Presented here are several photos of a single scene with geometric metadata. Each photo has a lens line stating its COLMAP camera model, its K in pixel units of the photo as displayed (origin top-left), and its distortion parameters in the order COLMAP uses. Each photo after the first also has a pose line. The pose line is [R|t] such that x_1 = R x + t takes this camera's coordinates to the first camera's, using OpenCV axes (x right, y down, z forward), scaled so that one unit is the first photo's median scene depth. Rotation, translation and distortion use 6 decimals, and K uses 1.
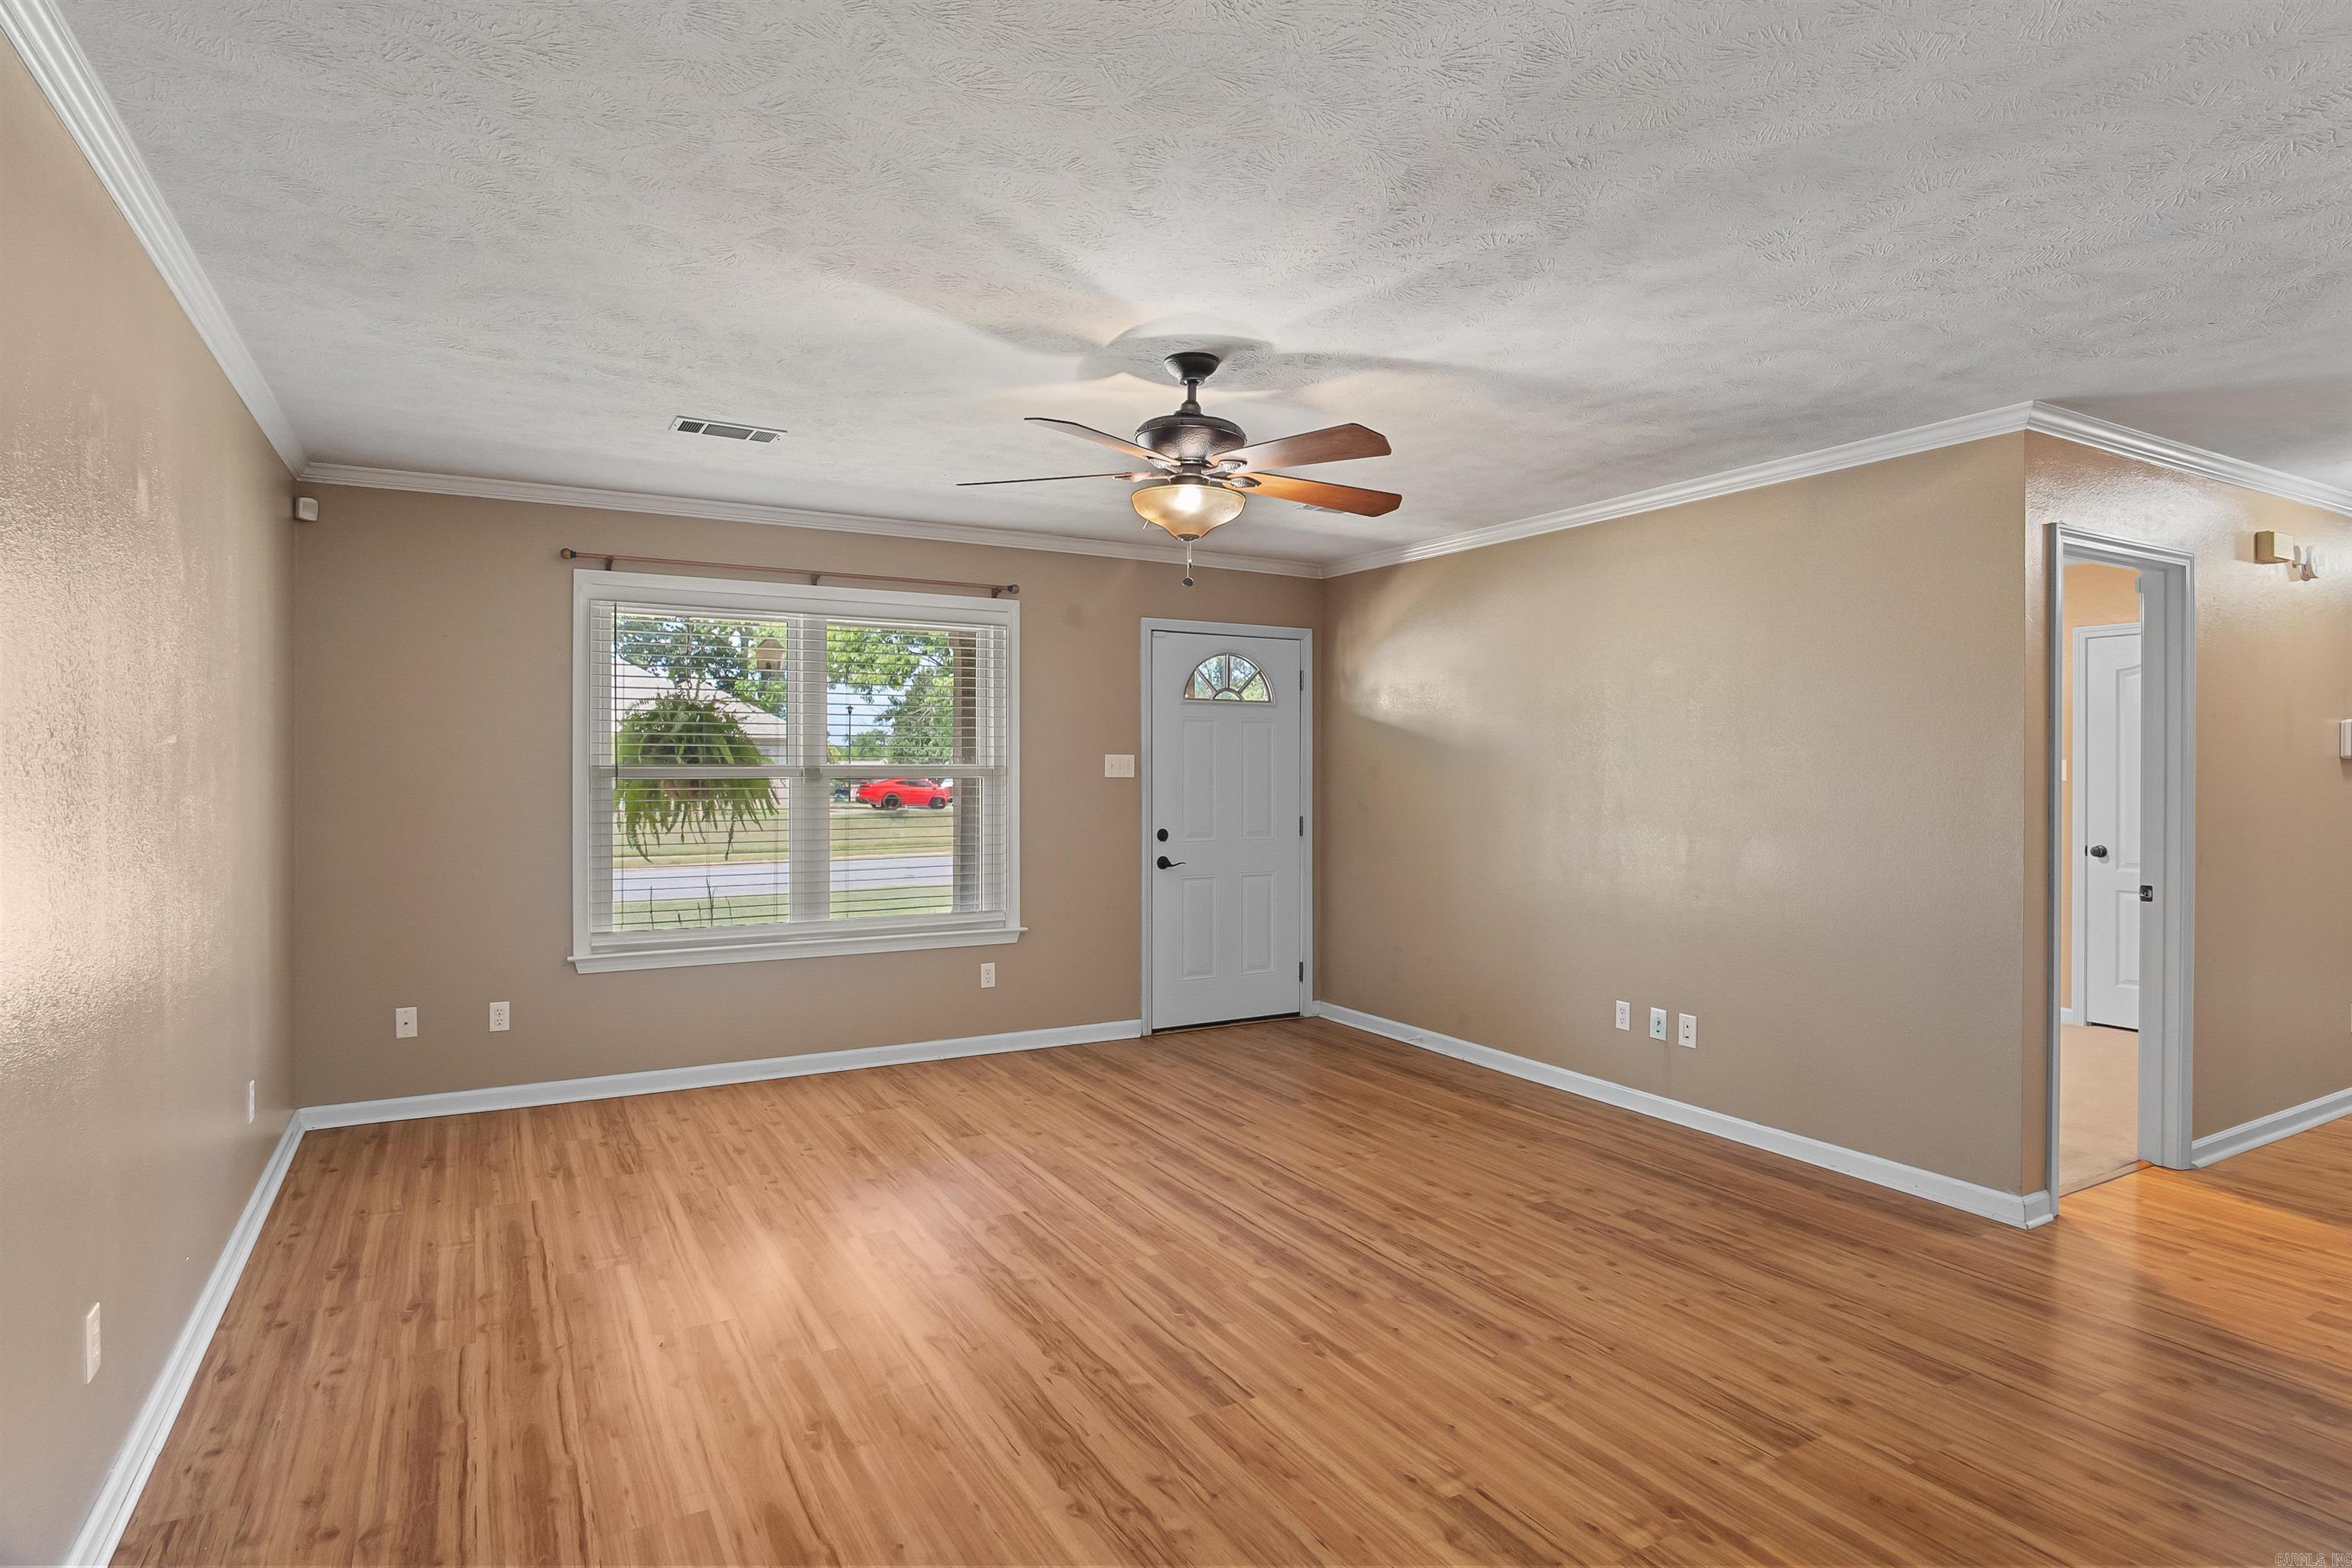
lens RADIAL K [[1257.1, 0, 1159.7], [0, 1257.1, 789.0], [0, 0, 1]] dist [-0.025981, 0.009062]
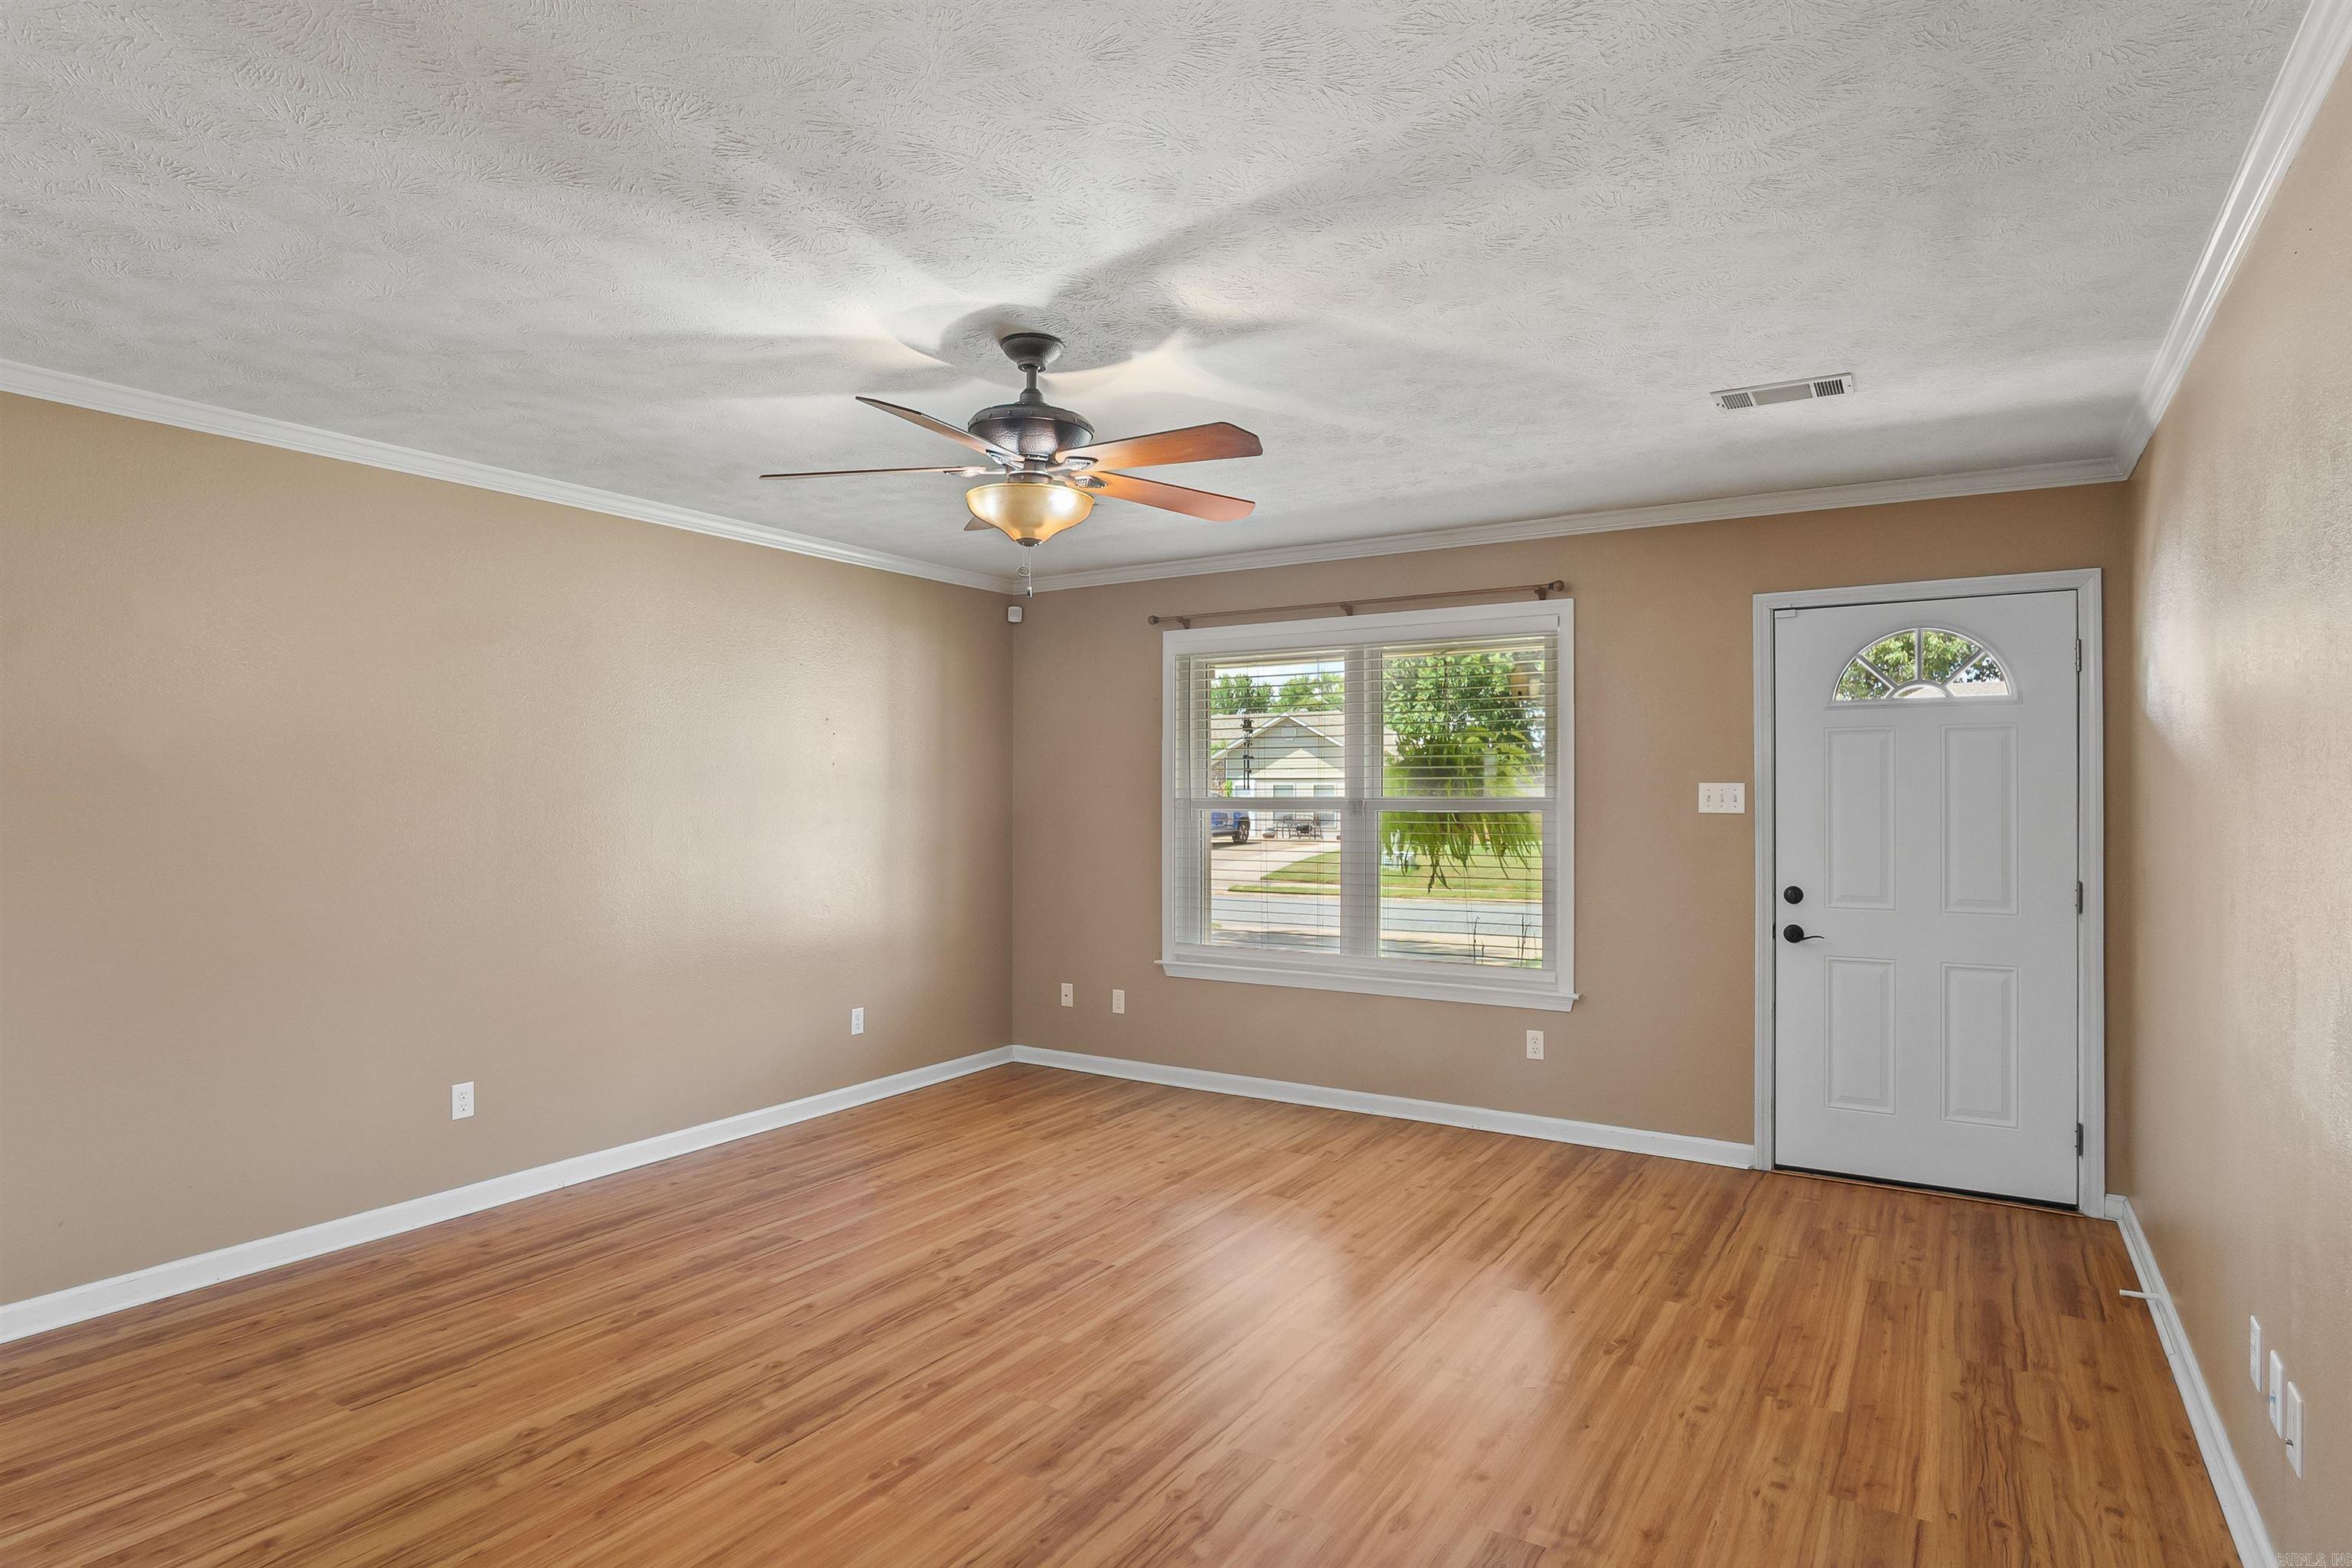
lens RADIAL K [[1257.1, 0, 1182.2], [0, 1257.1, 782.6], [0, 0, 1]] dist [-0.025981, 0.009062]
pose [[0.478138, -0.014187, -0.878170, 0.684587], [-0.018412, 0.999488, -0.026172, -0.002784], [0.878092, 0.028682, 0.477632, 0.531348]]
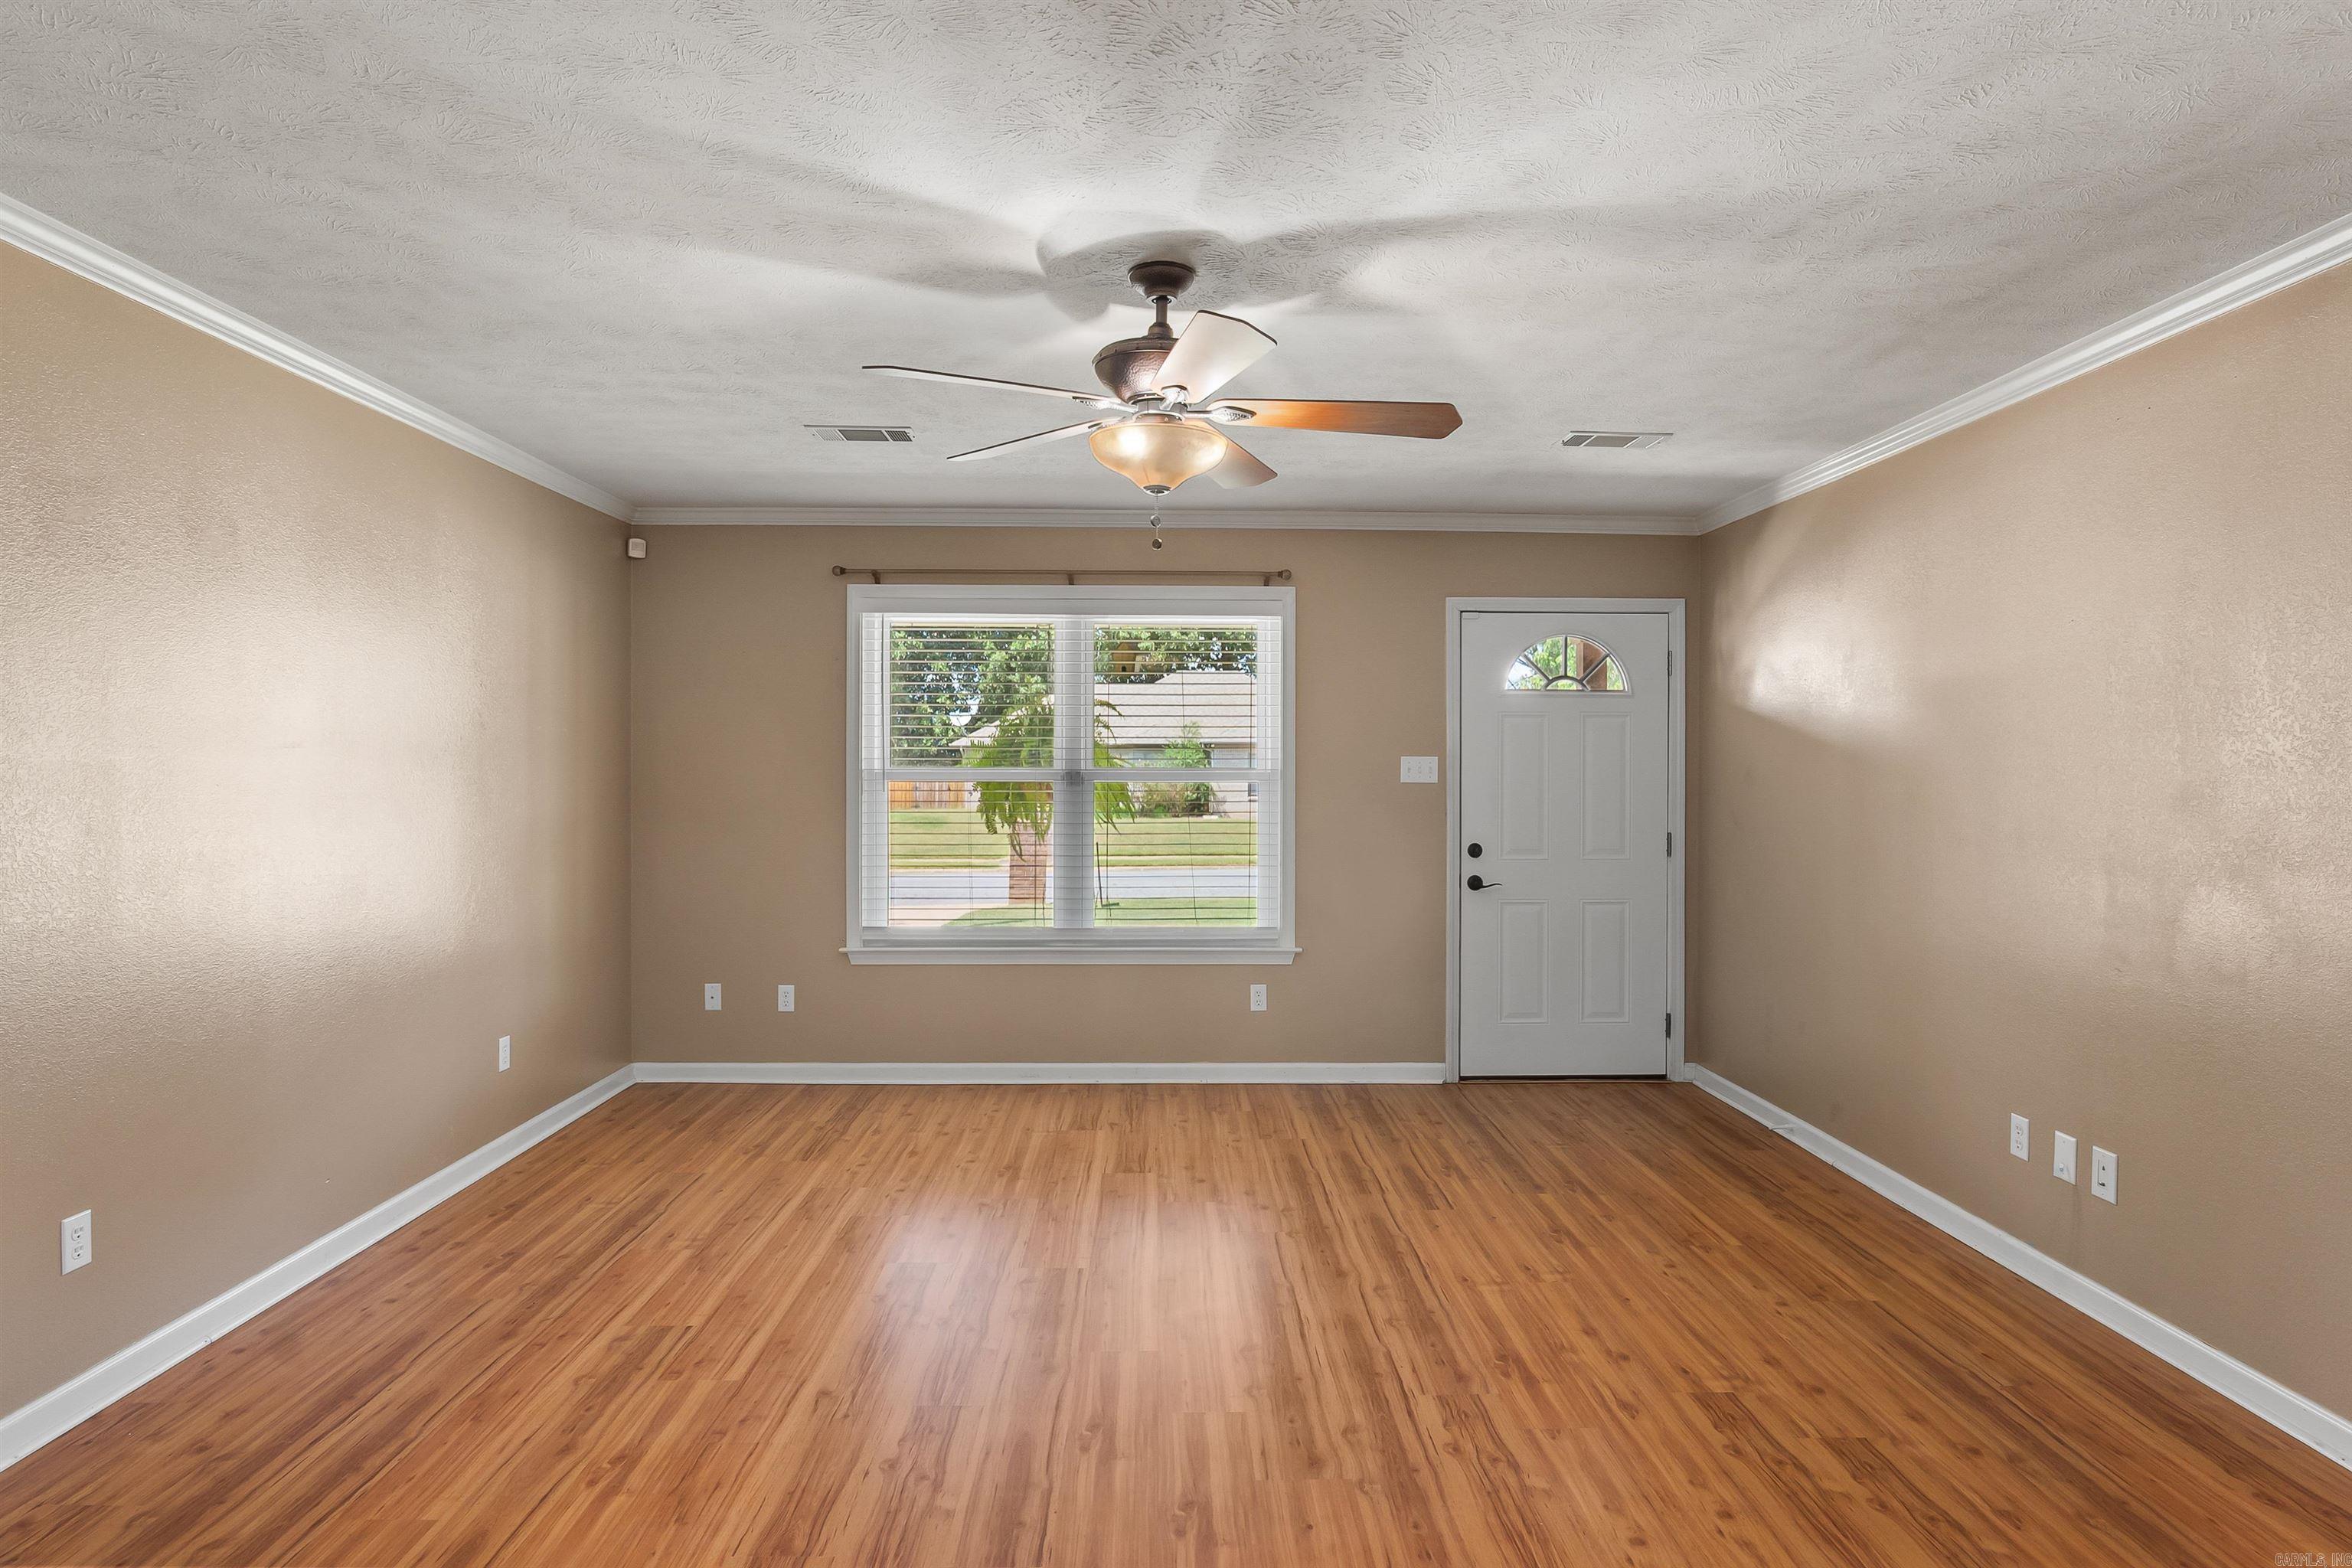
lens RADIAL K [[1257.1, 0, 1181.8], [0, 1257.1, 790.0], [0, 0, 1]] dist [-0.025981, 0.009062]
pose [[0.881184, 0.007297, -0.472717, 0.339809], [-0.009542, 0.999952, -0.002351, -0.001029], [0.472677, 0.006582, 0.881211, 0.226252]]
